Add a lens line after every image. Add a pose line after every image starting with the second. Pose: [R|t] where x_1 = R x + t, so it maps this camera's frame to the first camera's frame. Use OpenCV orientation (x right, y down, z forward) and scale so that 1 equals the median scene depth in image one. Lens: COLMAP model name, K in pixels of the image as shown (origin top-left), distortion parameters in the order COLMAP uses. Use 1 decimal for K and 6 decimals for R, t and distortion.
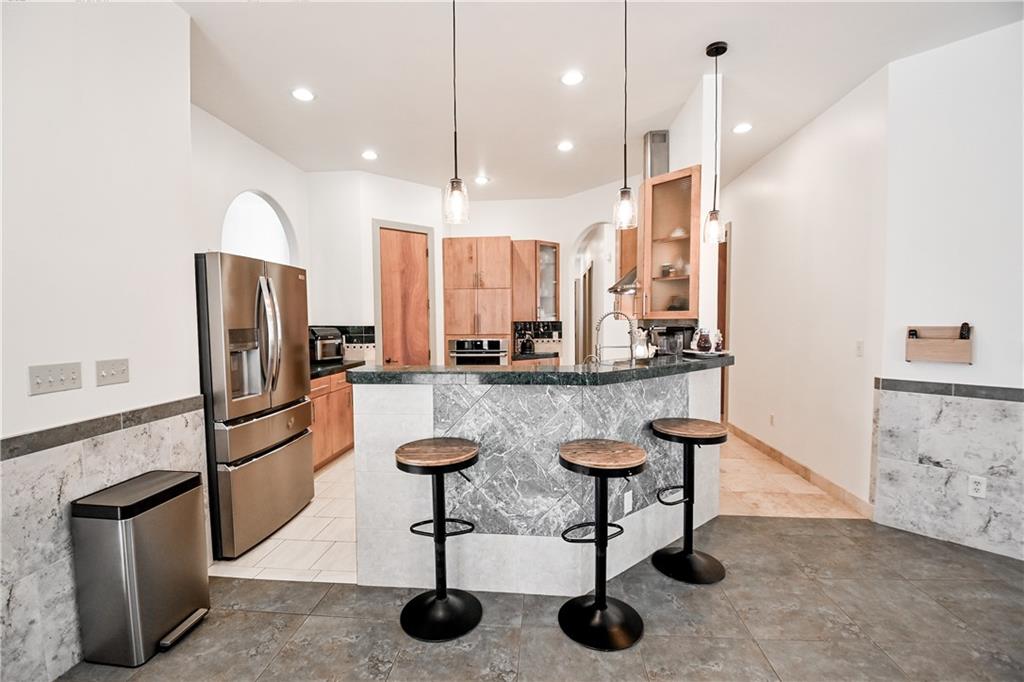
lens RADIAL K [[448.6, 0, 509.2], [0, 448.6, 340.0], [0, 0, 1]] dist [0.011688, -0.023943]
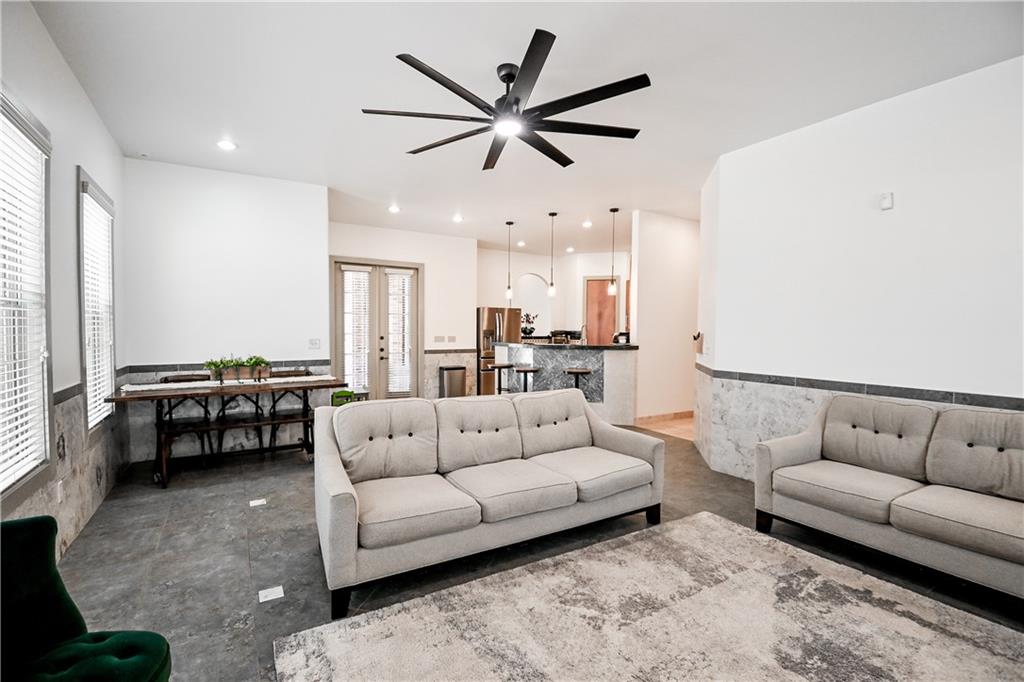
lens RADIAL K [[448.6, 0, 509.2], [0, 448.6, 340.0], [0, 0, 1]] dist [0.011688, -0.023943]
pose [[0.595449, 0.031365, -0.802781, 1.003645], [-0.045959, 0.998931, 0.004940, 0.011887], [0.802077, 0.033953, 0.596254, -0.384238]]
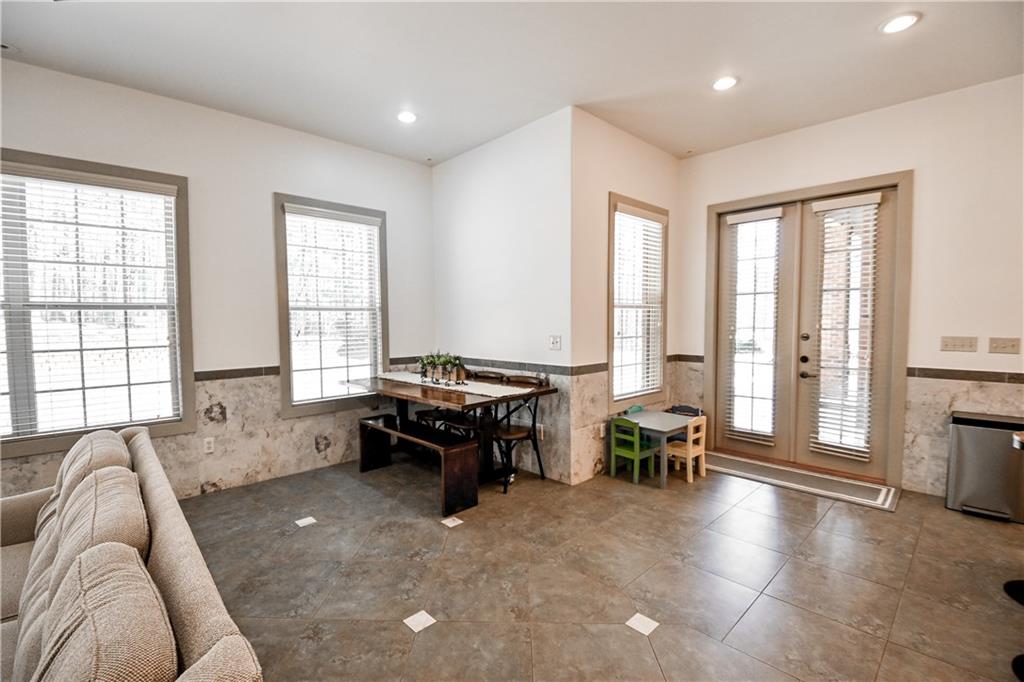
lens RADIAL K [[448.6, 0, 509.2], [0, 448.6, 340.0], [0, 0, 1]] dist [0.011688, -0.023943]
pose [[-0.666820, 0.046840, -0.743745, 0.524370], [-0.022091, 0.996342, 0.082554, -0.014621], [0.744891, 0.071479, -0.663346, 0.257337]]
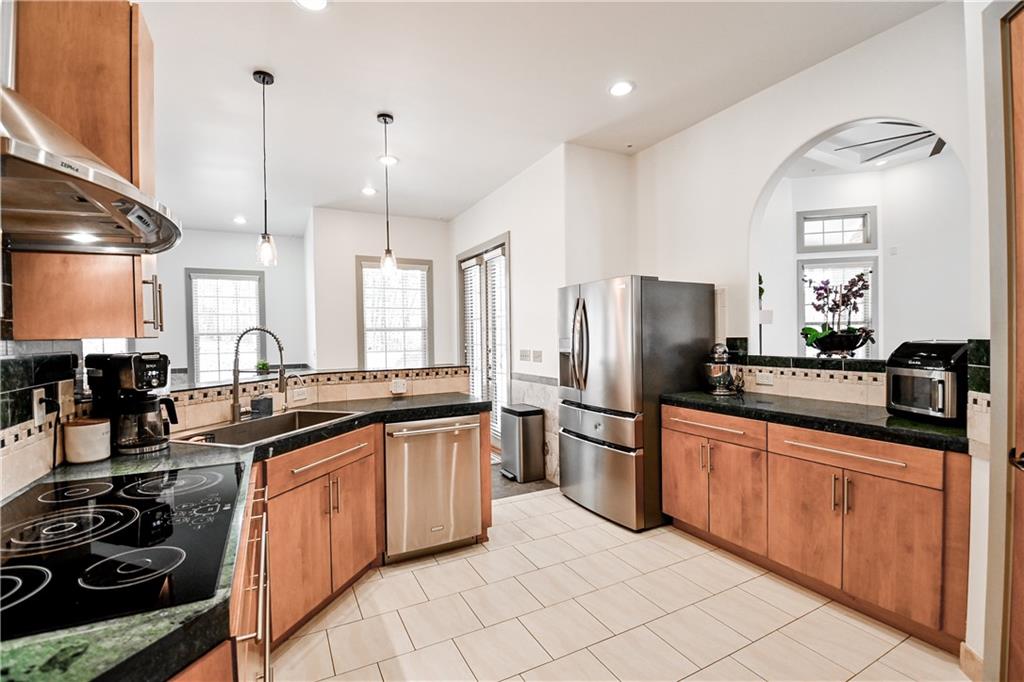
lens RADIAL K [[448.6, 0, 509.2], [0, 448.6, 340.0], [0, 0, 1]] dist [0.011688, -0.023943]
pose [[-0.849297, 0.022516, -0.527435, 0.144531], [-0.003587, 0.998821, 0.048416, -0.041876], [0.527903, 0.043012, -0.848215, 1.010620]]
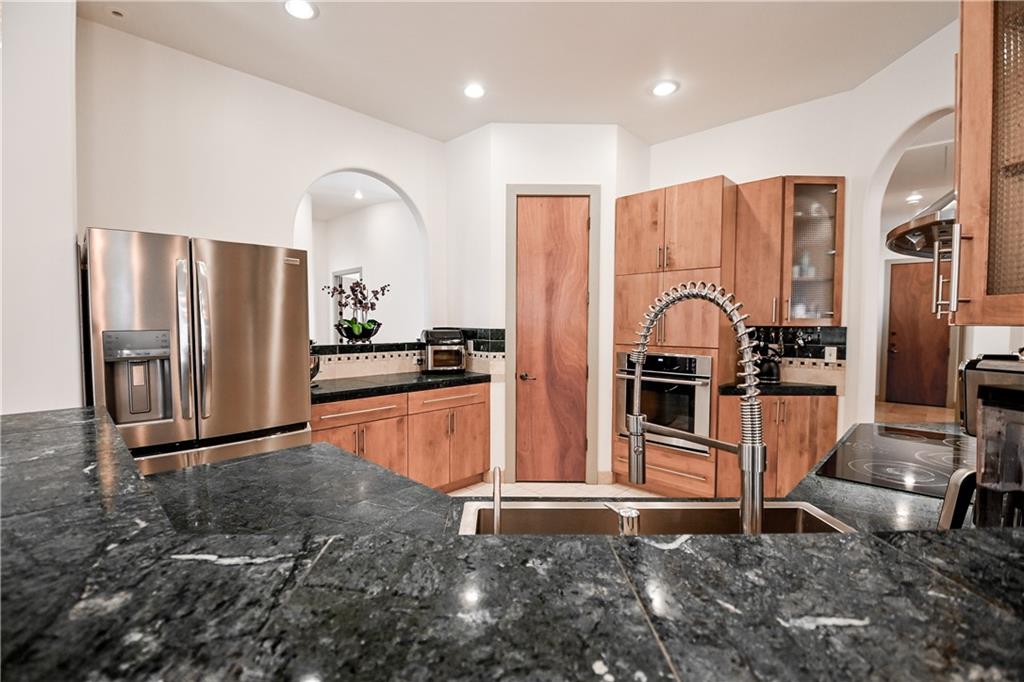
lens RADIAL K [[448.6, 0, 509.2], [0, 448.6, 340.0], [0, 0, 1]] dist [0.011688, -0.023943]
pose [[0.772974, 0.035982, -0.633417, 0.164196], [-0.037505, 0.999236, 0.010995, -0.020155], [0.633328, 0.015258, 0.773733, 0.401203]]
